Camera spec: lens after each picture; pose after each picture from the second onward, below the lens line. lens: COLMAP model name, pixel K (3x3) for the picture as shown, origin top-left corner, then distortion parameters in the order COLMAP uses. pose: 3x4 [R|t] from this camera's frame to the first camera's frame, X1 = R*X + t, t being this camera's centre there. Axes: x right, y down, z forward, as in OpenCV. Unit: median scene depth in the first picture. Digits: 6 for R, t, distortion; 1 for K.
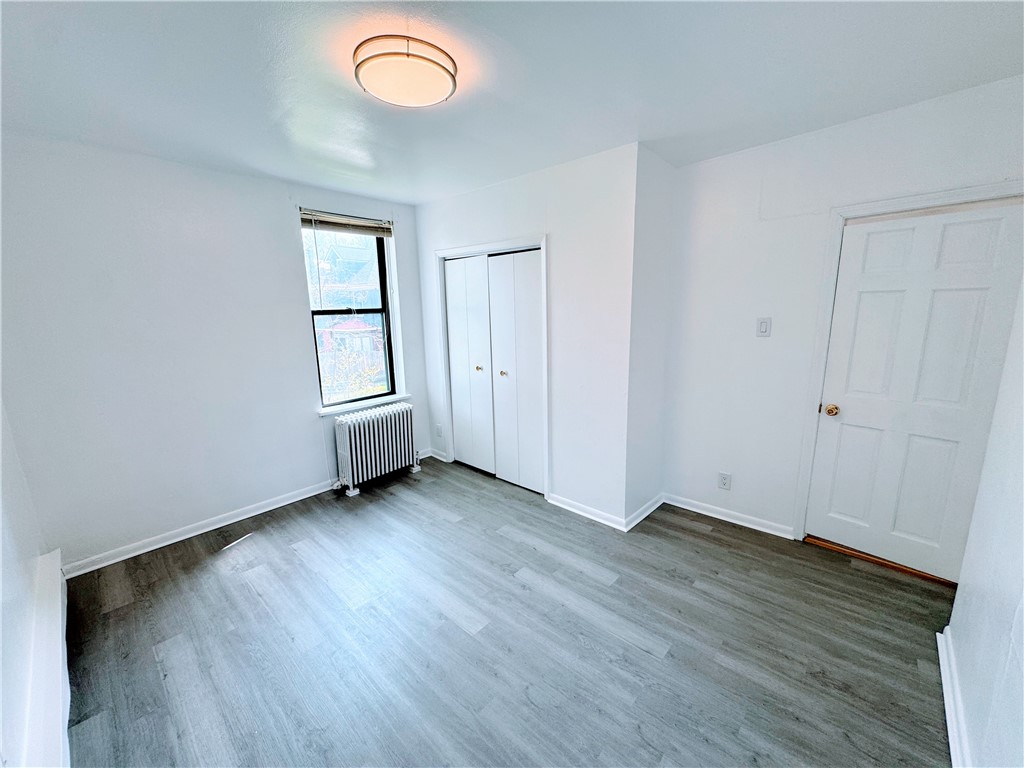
lens RADIAL K [[405.7, 0, 512.0], [0, 405.7, 384.0], [0, 0, 1]] dist [0.001989, 0.000367]
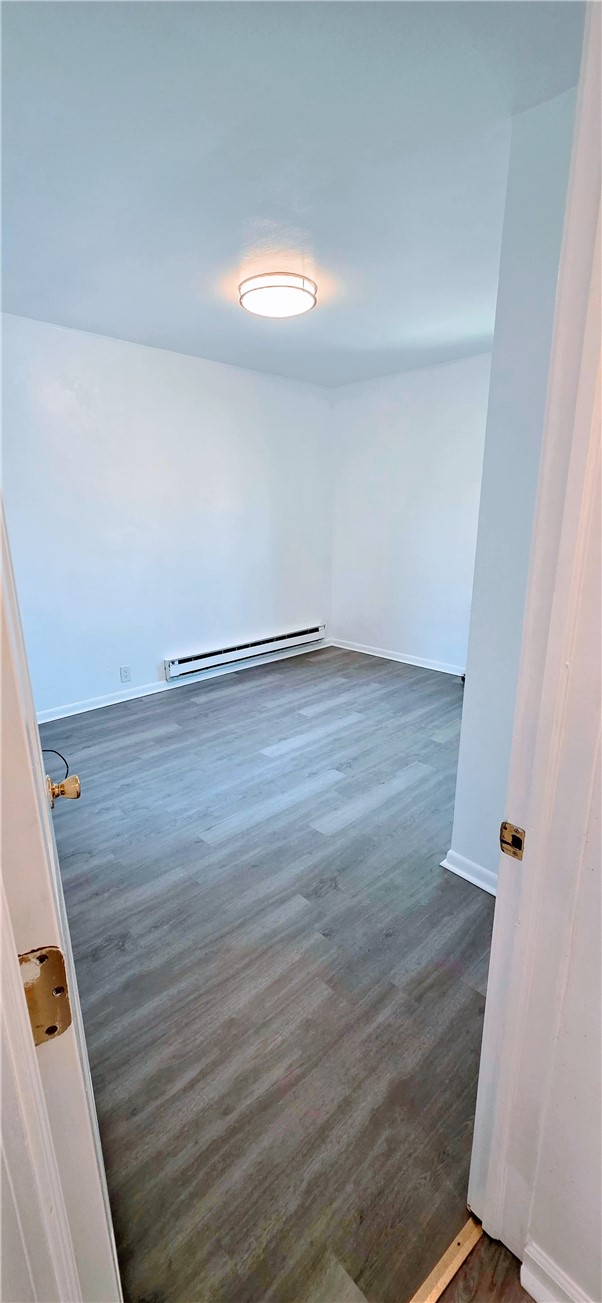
lens RADIAL K [[517.8, 0, 301.0], [0, 517.8, 651.5], [0, 0, 1]] dist [0.001717, 0.000149]
pose [[-0.061072, 0.285394, -0.956462, 1.262156], [-0.174244, 0.940489, 0.291754, -0.152948], [0.982807, 0.184476, -0.007709, 1.019119]]
